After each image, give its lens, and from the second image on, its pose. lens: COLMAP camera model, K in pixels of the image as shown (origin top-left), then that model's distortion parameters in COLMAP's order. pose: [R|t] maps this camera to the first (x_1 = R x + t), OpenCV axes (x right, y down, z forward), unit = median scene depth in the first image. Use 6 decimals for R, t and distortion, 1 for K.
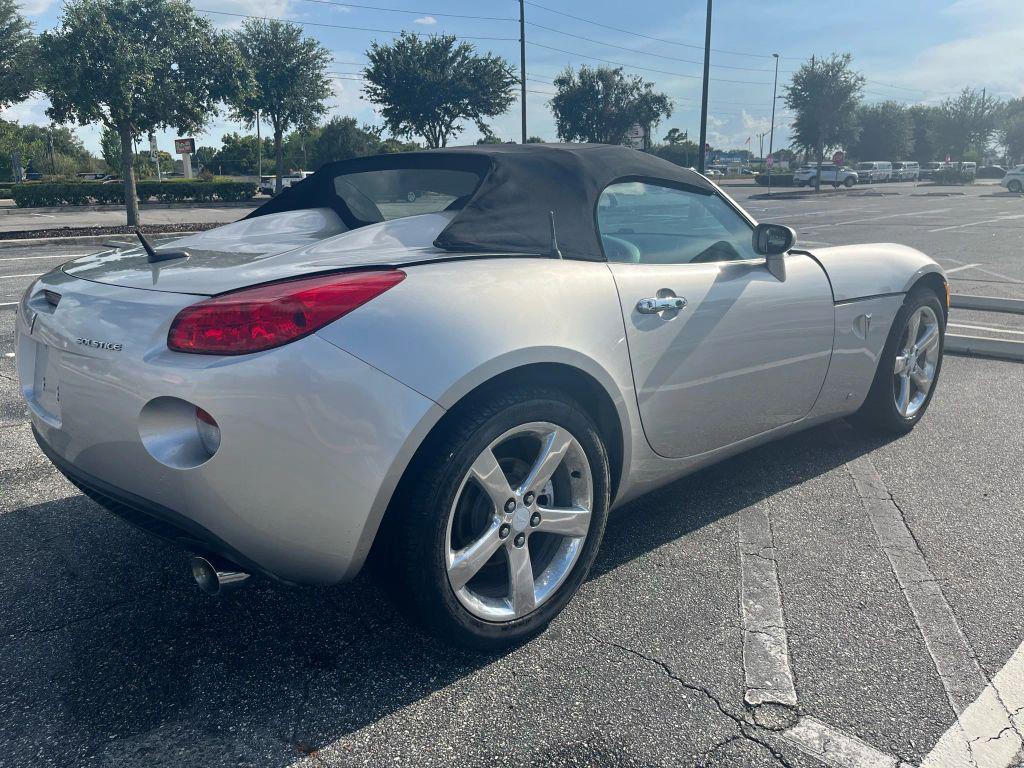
lens RADIAL K [[775.2, 0, 521.2], [0, 775.2, 383.5], [0, 0, 1]] dist [0.073668, -0.106150]
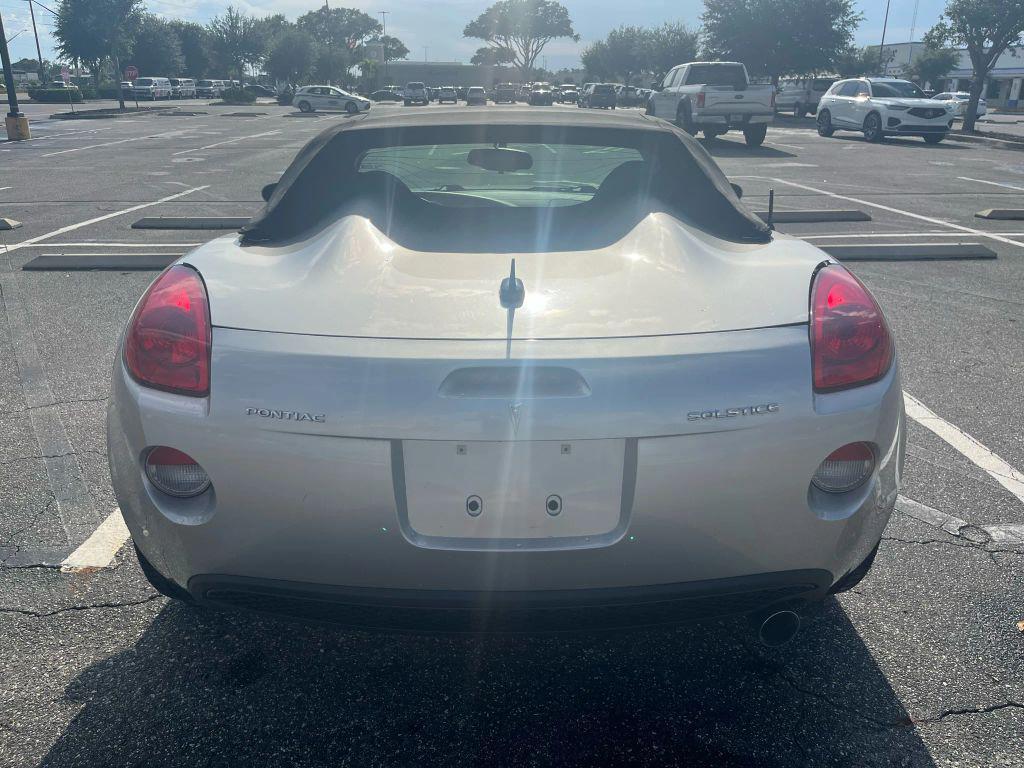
lens RADIAL K [[775.2, 0, 513.8], [0, 775.2, 377.9], [0, 0, 1]] dist [0.073668, -0.106150]
pose [[0.671017, -0.236853, 0.702593, -0.812220], [0.171651, 0.971485, 0.163564, -0.163847], [-0.721299, 0.010847, 0.692539, 0.407658]]
